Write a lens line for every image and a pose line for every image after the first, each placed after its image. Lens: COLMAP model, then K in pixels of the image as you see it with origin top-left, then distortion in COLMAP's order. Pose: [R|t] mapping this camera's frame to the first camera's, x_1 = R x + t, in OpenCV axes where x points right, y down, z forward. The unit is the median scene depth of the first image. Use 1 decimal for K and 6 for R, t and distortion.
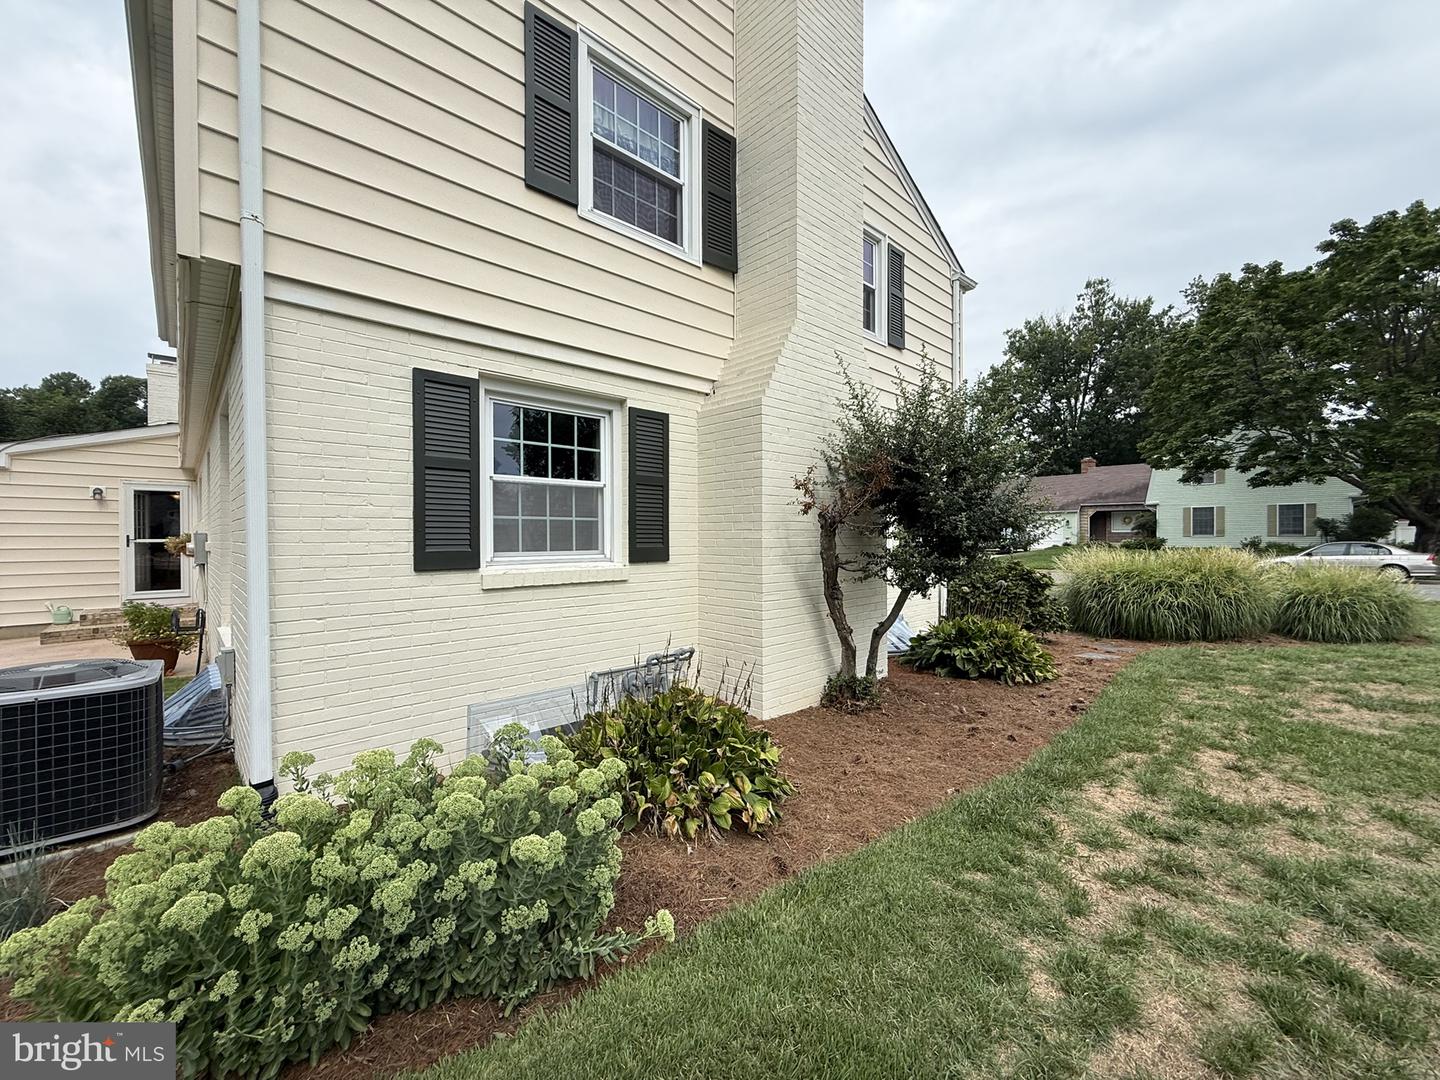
lens RADIAL K [[576.4, 0, 724.1], [0, 576.4, 538.0], [0, 0, 1]] dist [-0.001525, 0.000299]
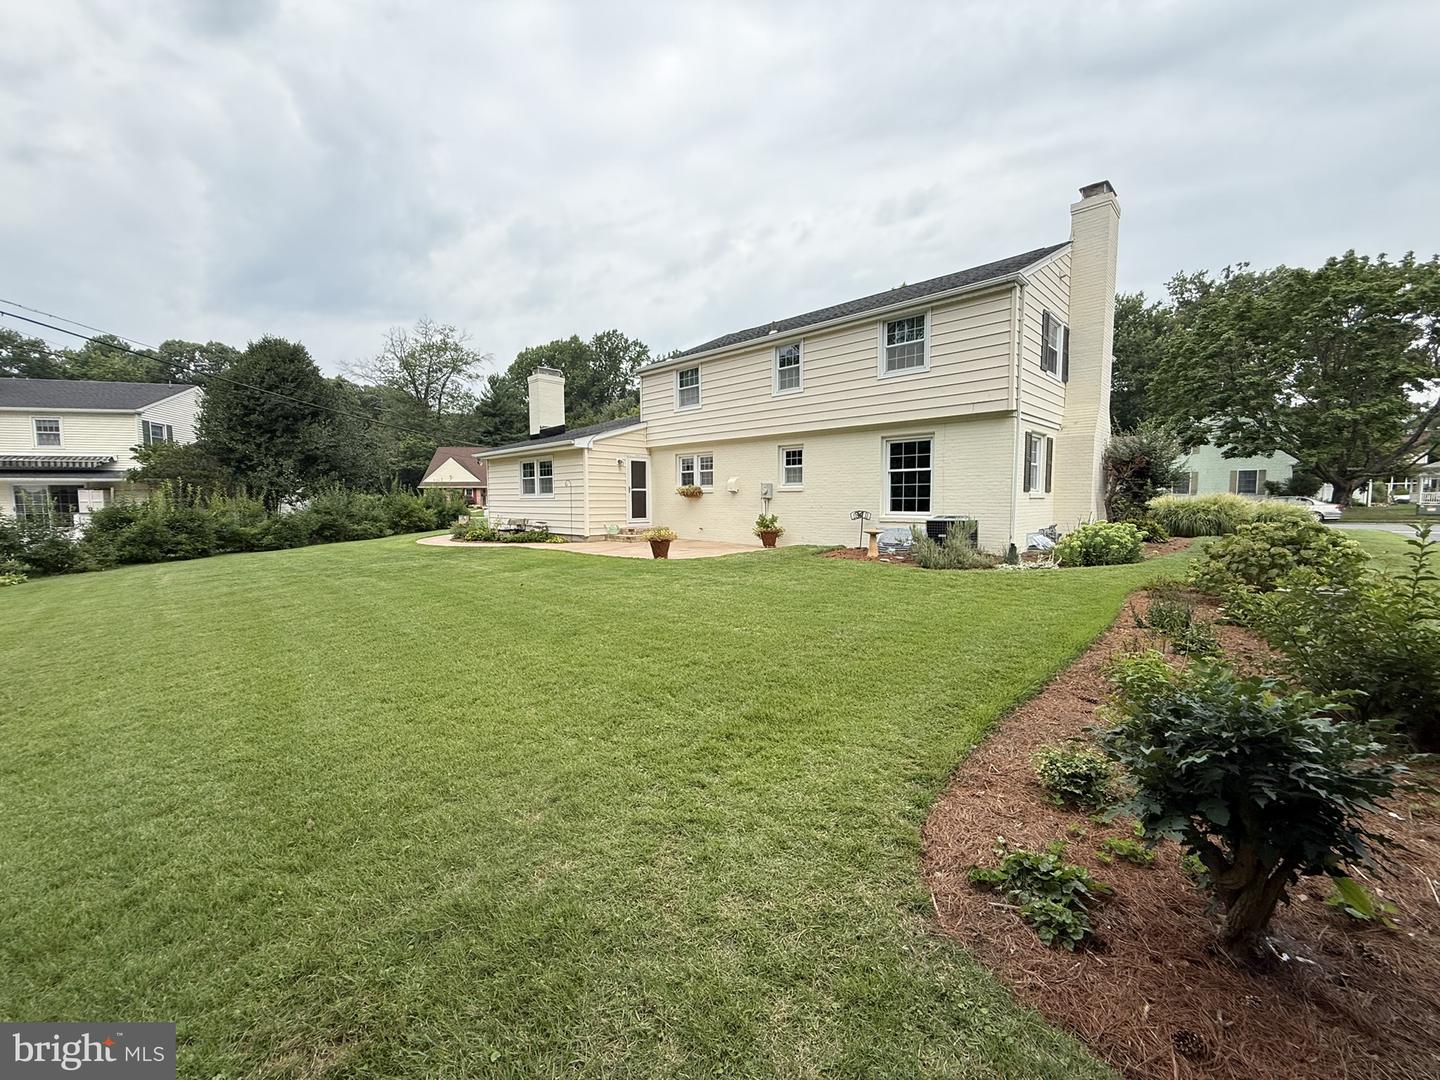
lens RADIAL K [[576.4, 0, 729.4], [0, 576.4, 539.1], [0, 0, 1]] dist [-0.001525, 0.000299]
pose [[0.998433, -0.002206, 0.055926, -1.028865], [-0.001541, 0.997760, 0.066879, 0.046209], [-0.055948, -0.066860, 0.996193, -0.964751]]
